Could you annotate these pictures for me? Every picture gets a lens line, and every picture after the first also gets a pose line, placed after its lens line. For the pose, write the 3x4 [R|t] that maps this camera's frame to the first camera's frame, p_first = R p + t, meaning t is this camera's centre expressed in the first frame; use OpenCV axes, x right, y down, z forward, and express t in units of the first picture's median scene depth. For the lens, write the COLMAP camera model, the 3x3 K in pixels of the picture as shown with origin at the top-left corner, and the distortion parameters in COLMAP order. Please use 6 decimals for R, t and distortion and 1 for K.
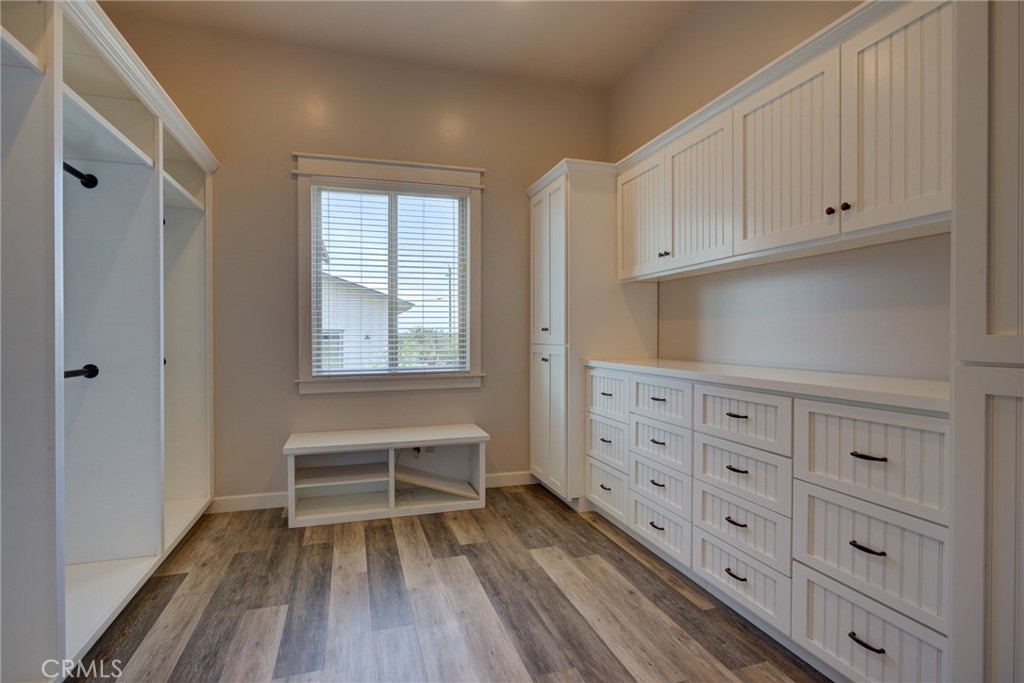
lens RADIAL K [[502.6, 0, 512.1], [0, 502.6, 340.8], [0, 0, 1]] dist [-0.022352, 0.009646]
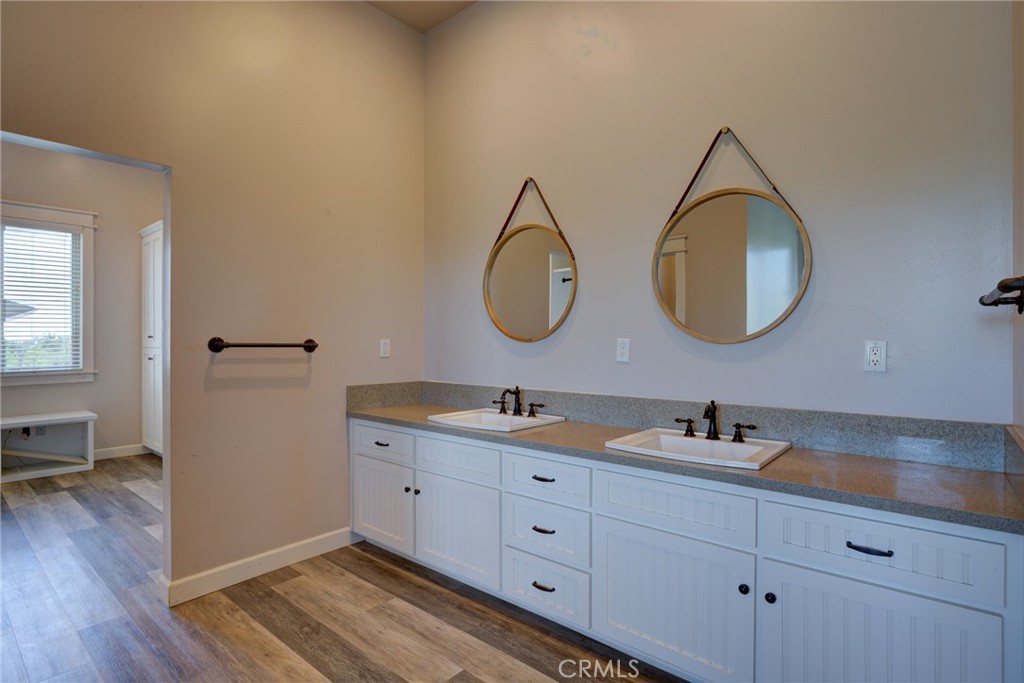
lens RADIAL K [[507.8, 0, 511.6], [0, 507.8, 337.5], [0, 0, 1]] dist [-0.008700, 0.000417]
pose [[0.850154, -0.000734, 0.526533, 0.201946], [0.009007, 0.999873, -0.013148, 0.007936], [-0.526456, 0.015921, 0.850053, -0.803928]]
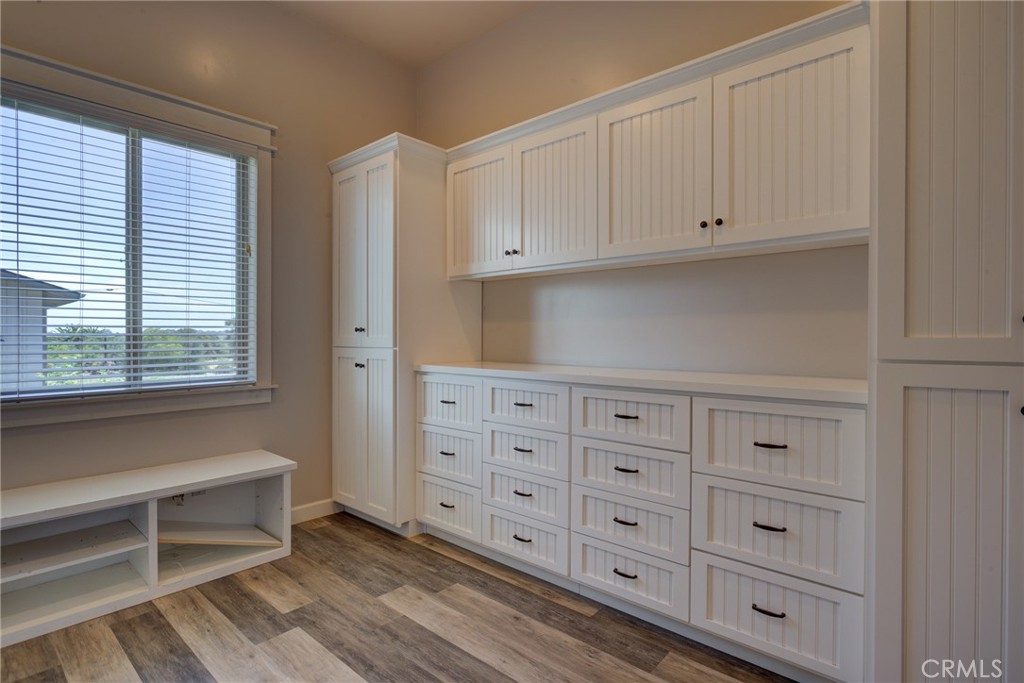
lens RADIAL K [[502.6, 0, 512.1], [0, 502.6, 340.8], [0, 0, 1]] dist [-0.022352, 0.009646]
pose [[0.856741, -0.001841, 0.515743, -0.172185], [0.003312, 0.999993, -0.001933, -0.001465], [-0.515736, 0.003364, 0.856741, 0.157331]]
